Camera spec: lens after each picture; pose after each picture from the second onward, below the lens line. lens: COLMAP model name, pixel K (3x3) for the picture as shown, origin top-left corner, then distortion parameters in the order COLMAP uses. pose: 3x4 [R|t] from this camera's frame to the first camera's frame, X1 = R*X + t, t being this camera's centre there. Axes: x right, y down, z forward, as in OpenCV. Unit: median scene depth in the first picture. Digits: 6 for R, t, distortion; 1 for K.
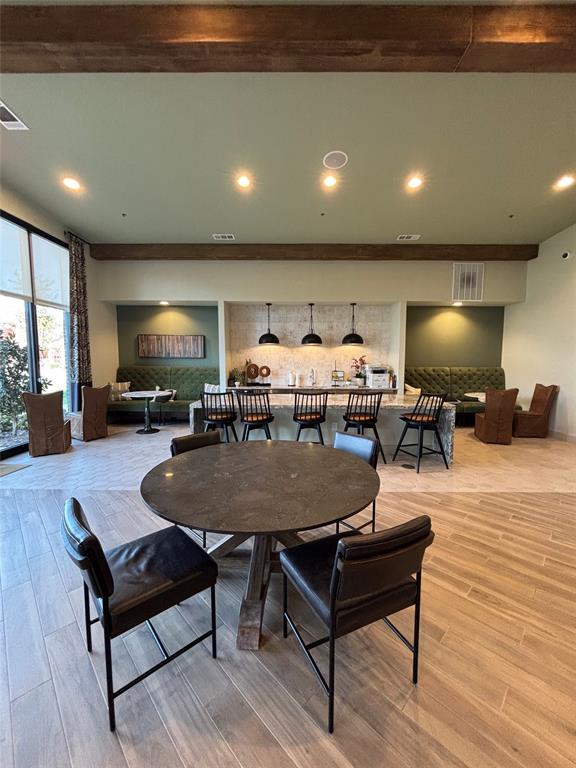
lens RADIAL K [[307.8, 0, 289.2], [0, 307.8, 384.4], [0, 0, 1]] dist [0.000651, -0.000199]
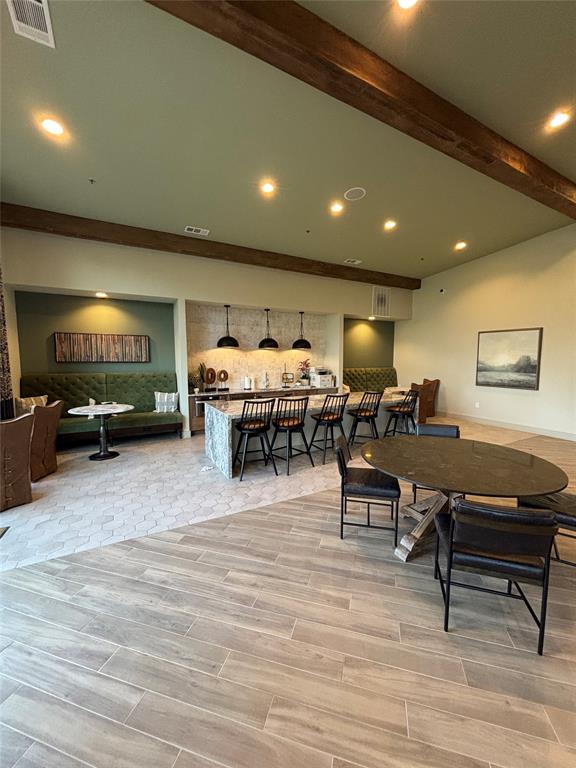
lens RADIAL K [[307.8, 0, 289.2], [0, 307.8, 384.4], [0, 0, 1]] dist [0.000651, -0.000199]
pose [[0.871437, -0.044594, 0.488477, -0.375639], [0.042967, 0.998971, 0.014547, -0.020994], [-0.488622, 0.008312, 0.872456, 0.062267]]
